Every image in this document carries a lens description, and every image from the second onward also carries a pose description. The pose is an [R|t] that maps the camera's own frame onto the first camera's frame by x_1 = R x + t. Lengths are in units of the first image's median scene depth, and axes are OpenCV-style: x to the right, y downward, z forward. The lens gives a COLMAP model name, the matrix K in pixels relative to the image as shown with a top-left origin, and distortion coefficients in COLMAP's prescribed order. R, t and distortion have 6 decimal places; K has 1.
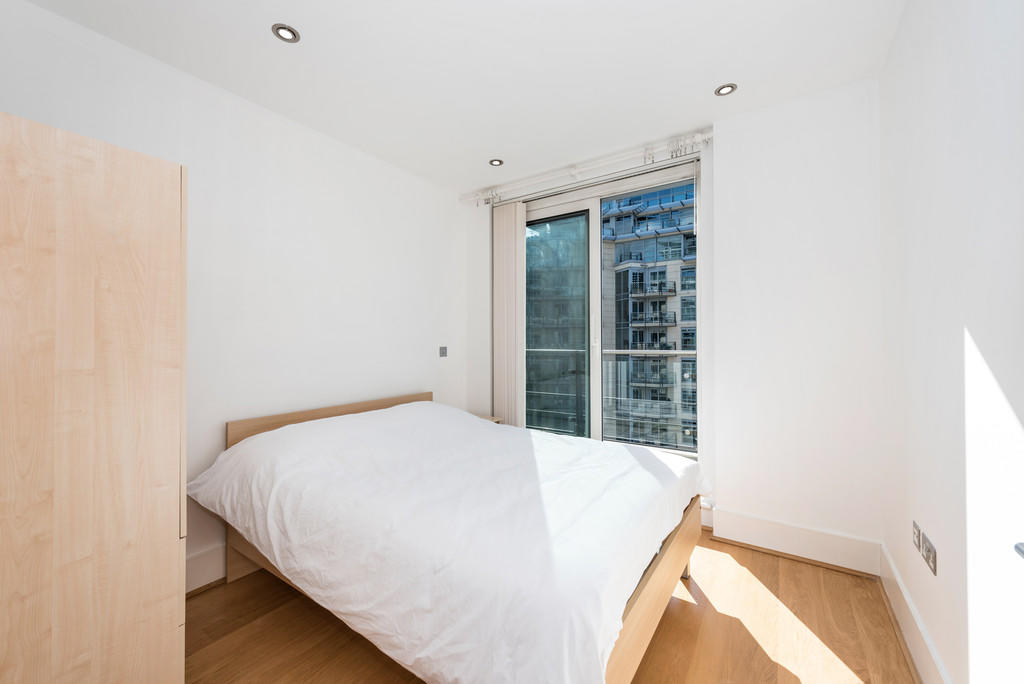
lens RADIAL K [[394.8, 0, 514.3], [0, 394.8, 341.8], [0, 0, 1]] dist [-0.000153, -0.000001]
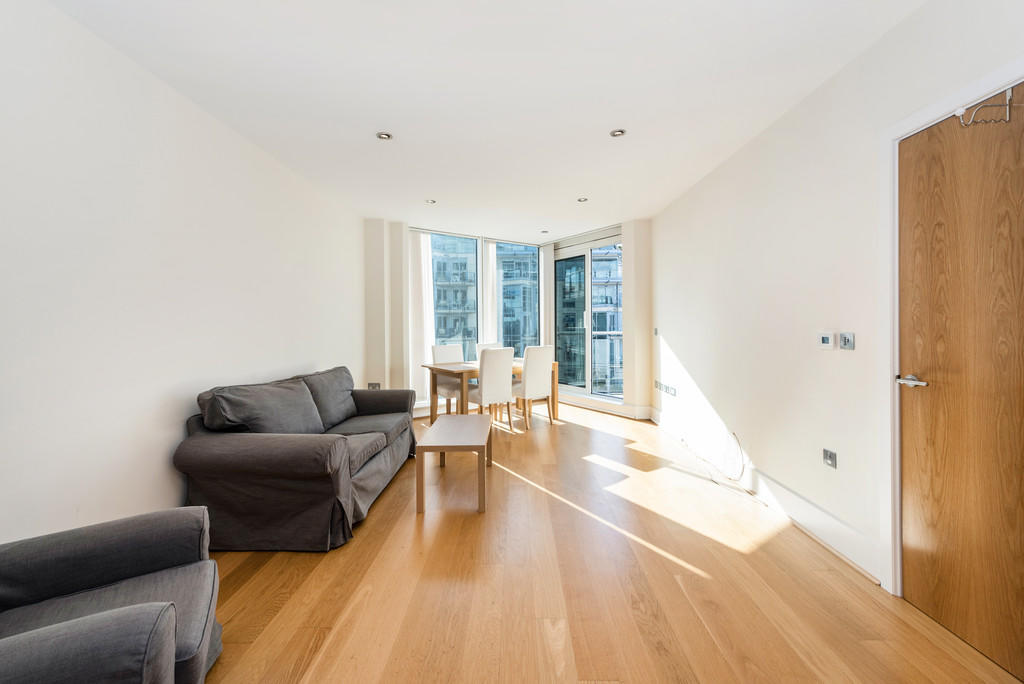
lens RADIAL K [[394.8, 0, 515.2], [0, 394.8, 336.0], [0, 0, 1]] dist [-0.000153, -0.000001]
pose [[0.838764, -0.009761, 0.544408, -0.104673], [-0.002669, 0.999754, 0.022036, 0.000855], [-0.544489, -0.019936, 0.838531, -0.004898]]
